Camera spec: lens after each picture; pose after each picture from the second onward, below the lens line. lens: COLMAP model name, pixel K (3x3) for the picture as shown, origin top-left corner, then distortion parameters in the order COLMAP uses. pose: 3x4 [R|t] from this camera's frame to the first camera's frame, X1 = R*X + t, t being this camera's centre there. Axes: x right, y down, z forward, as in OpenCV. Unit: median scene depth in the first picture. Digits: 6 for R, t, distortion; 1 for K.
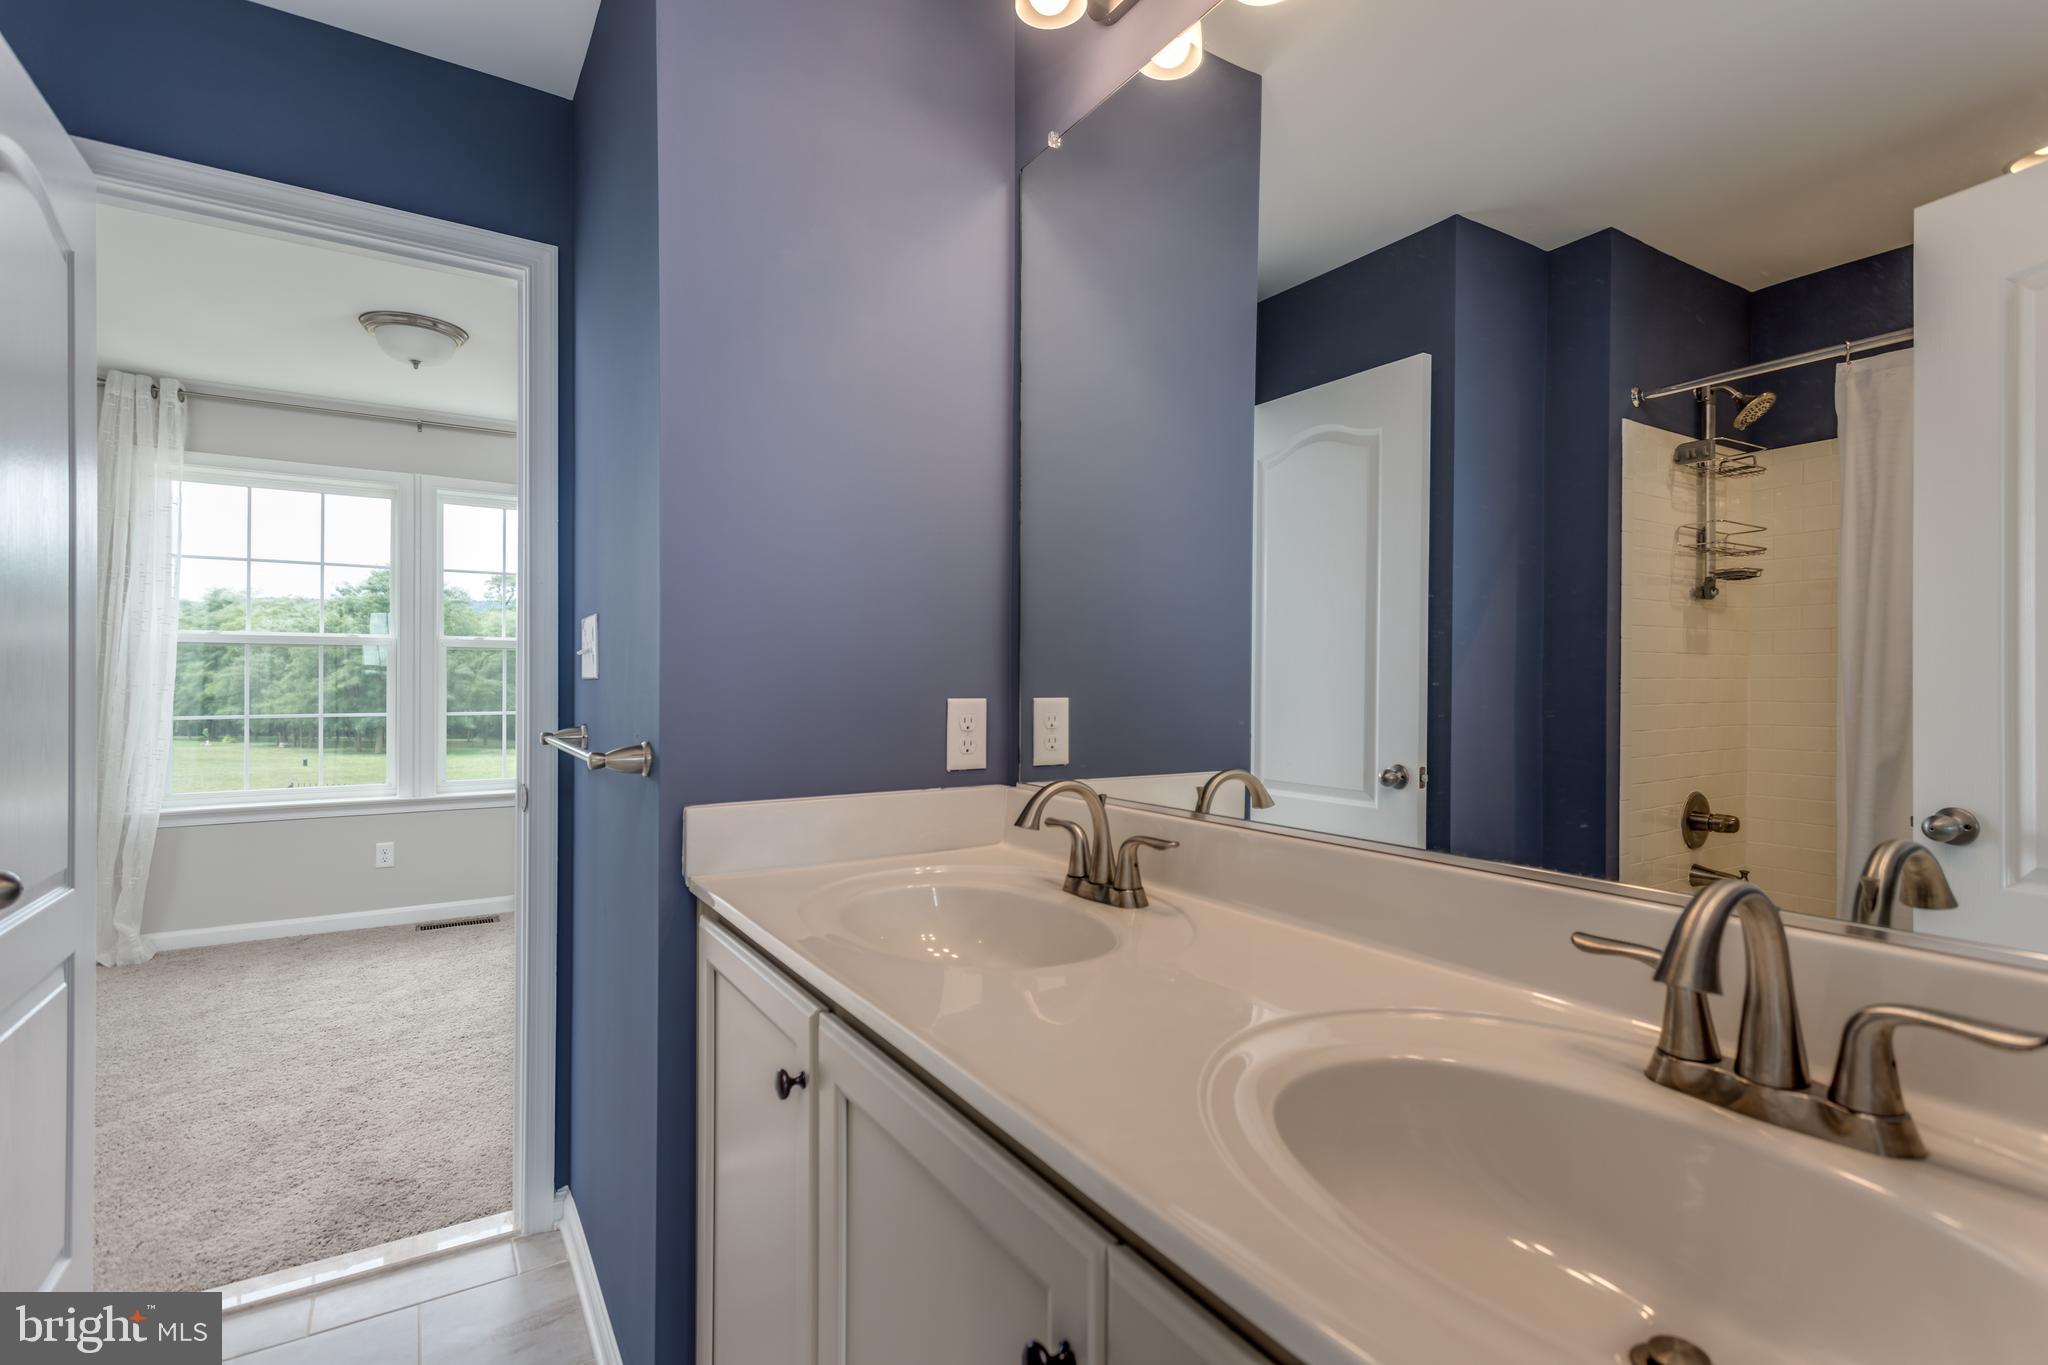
lens RADIAL K [[991.0, 0, 1035.1], [0, 991.0, 687.0], [0, 0, 1]] dist [0.003000, 0.000282]
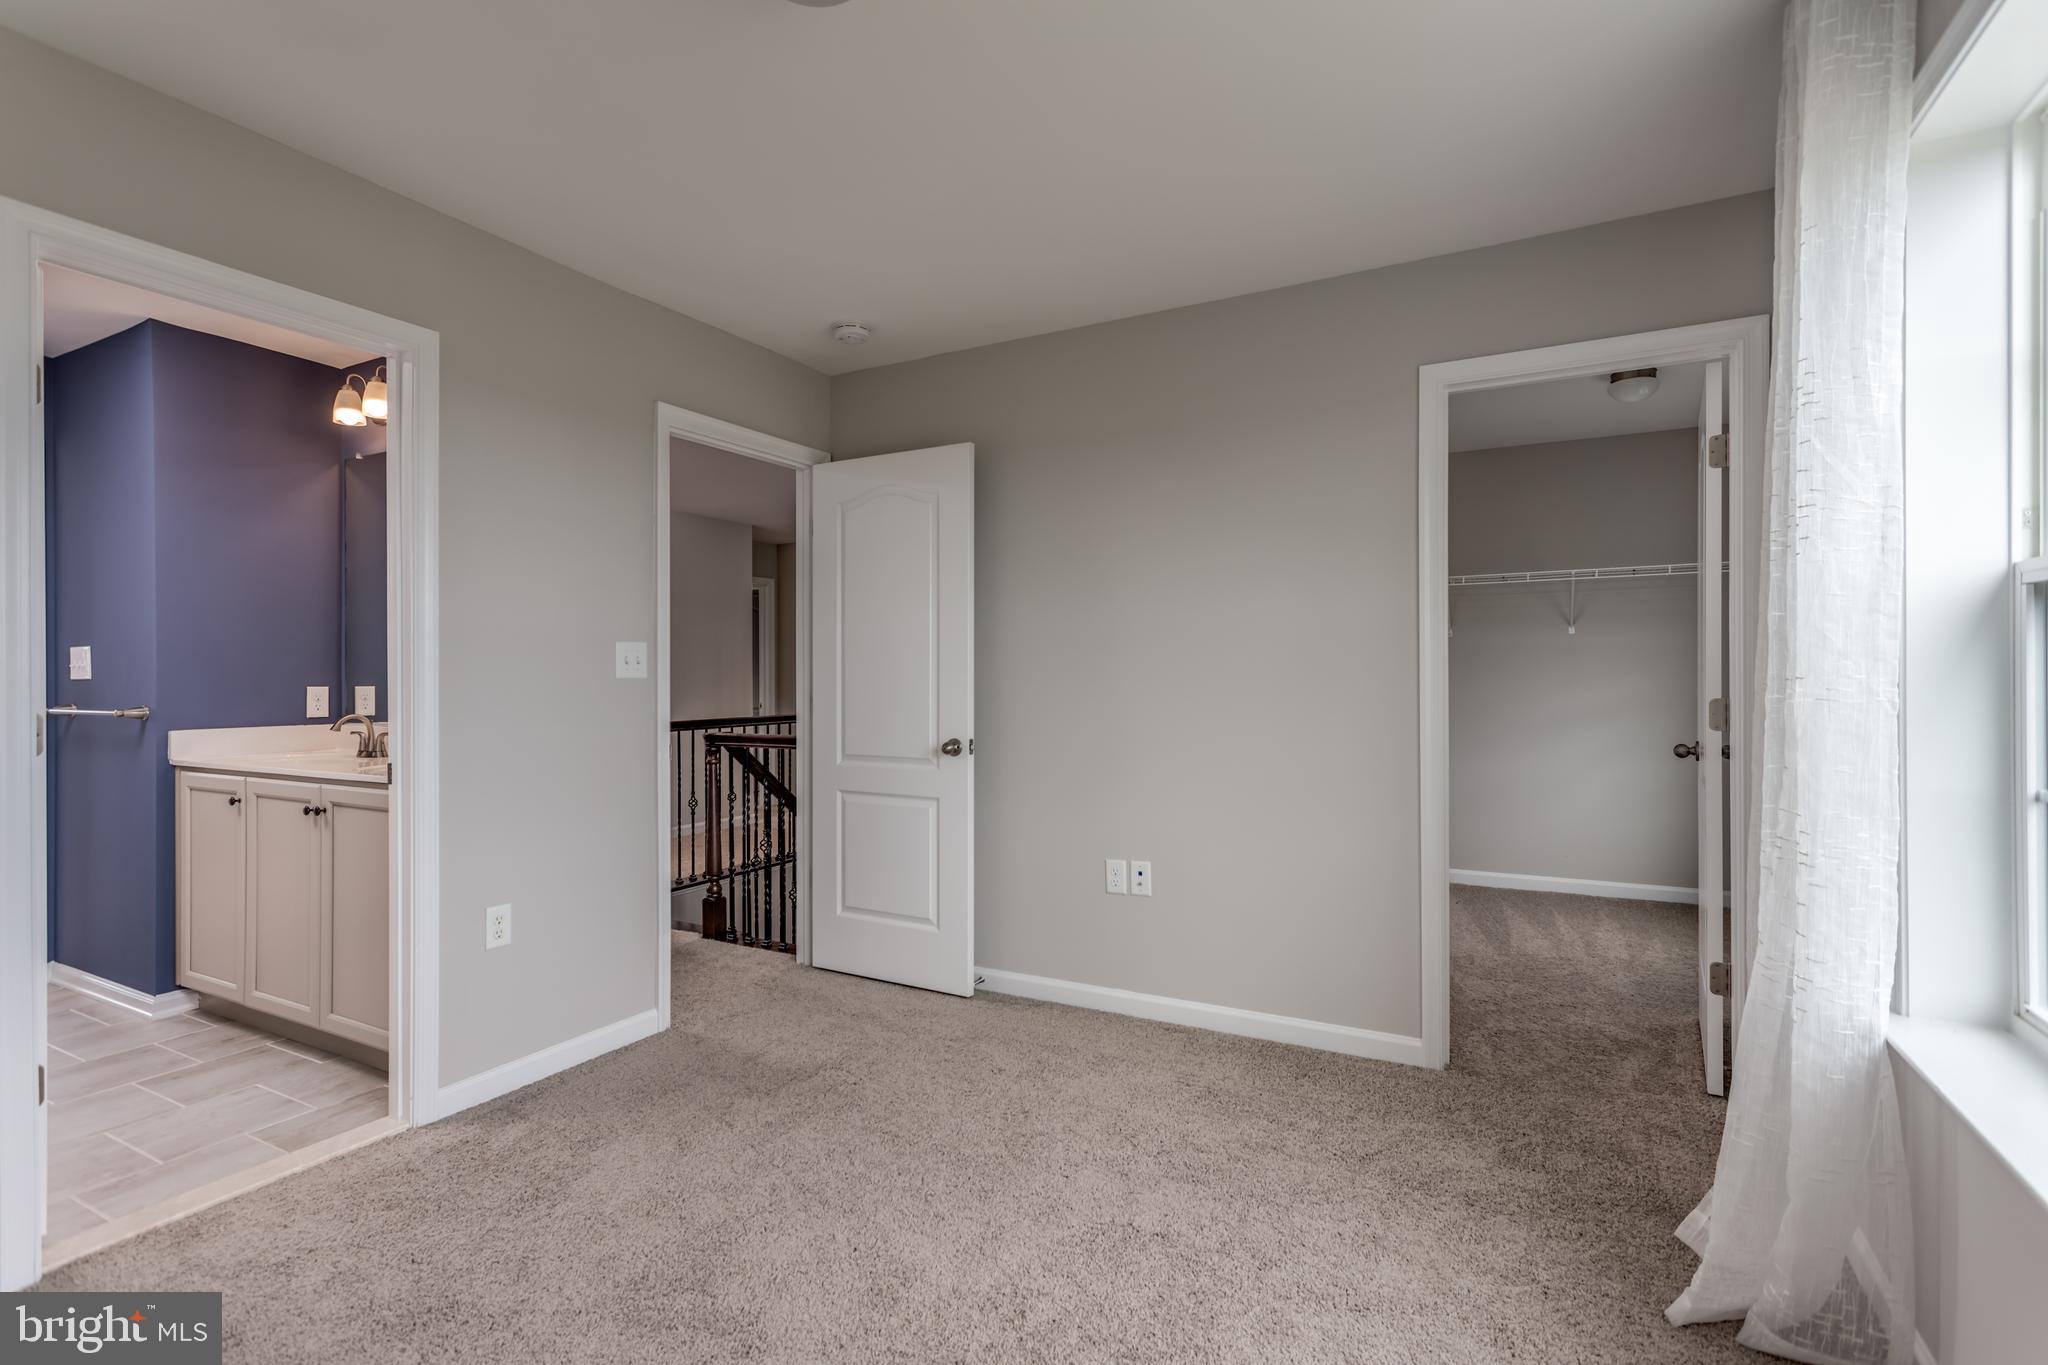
lens RADIAL K [[954.9, 0, 1024.3], [0, 954.9, 684.9], [0, 0, 1]] dist [-0.000404, 0.000007]
pose [[0.871277, -0.005886, 0.490756, 0.286656], [0.005196, 0.999983, 0.002770, 0.010726], [-0.490763, 0.000137, 0.871293, -1.823682]]
